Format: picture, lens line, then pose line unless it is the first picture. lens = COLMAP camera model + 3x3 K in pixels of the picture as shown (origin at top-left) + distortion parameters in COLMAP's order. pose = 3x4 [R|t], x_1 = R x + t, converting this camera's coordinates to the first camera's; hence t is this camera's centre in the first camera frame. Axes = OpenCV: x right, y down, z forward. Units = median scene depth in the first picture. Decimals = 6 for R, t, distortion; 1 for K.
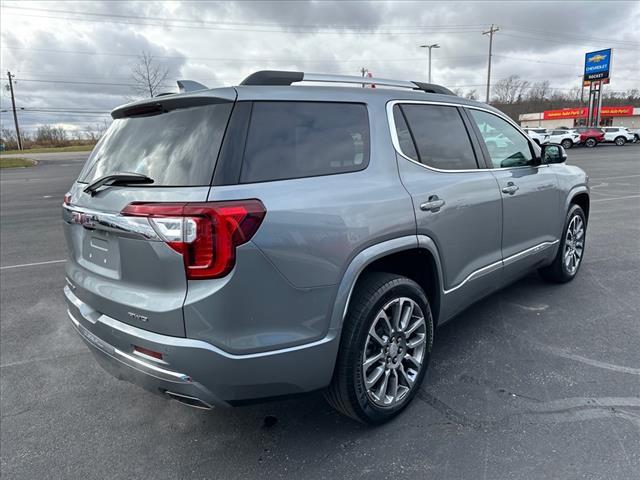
lens RADIAL K [[452.6, 0, 320.5], [0, 452.6, 239.3], [0, 0, 1]] dist [0.019837, -0.026385]
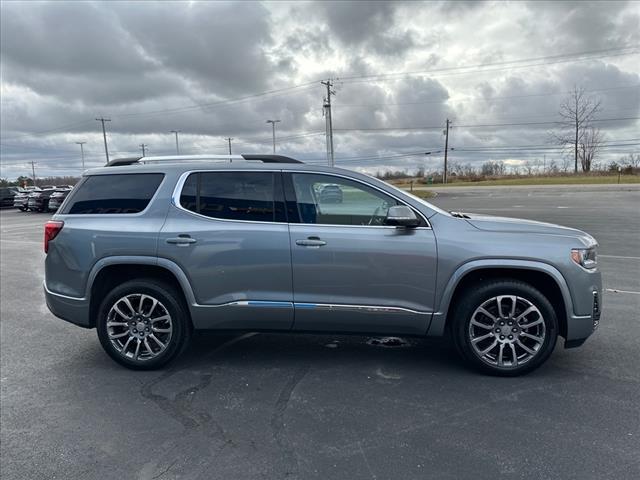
lens RADIAL K [[452.6, 0, 325.5], [0, 452.6, 238.4], [0, 0, 1]] dist [0.019837, -0.026385]
pose [[0.642526, 0.113491, -0.757813, 1.678263], [-0.170330, 0.985382, 0.003155, -0.167811], [0.747093, 0.127052, 0.652465, 0.408837]]
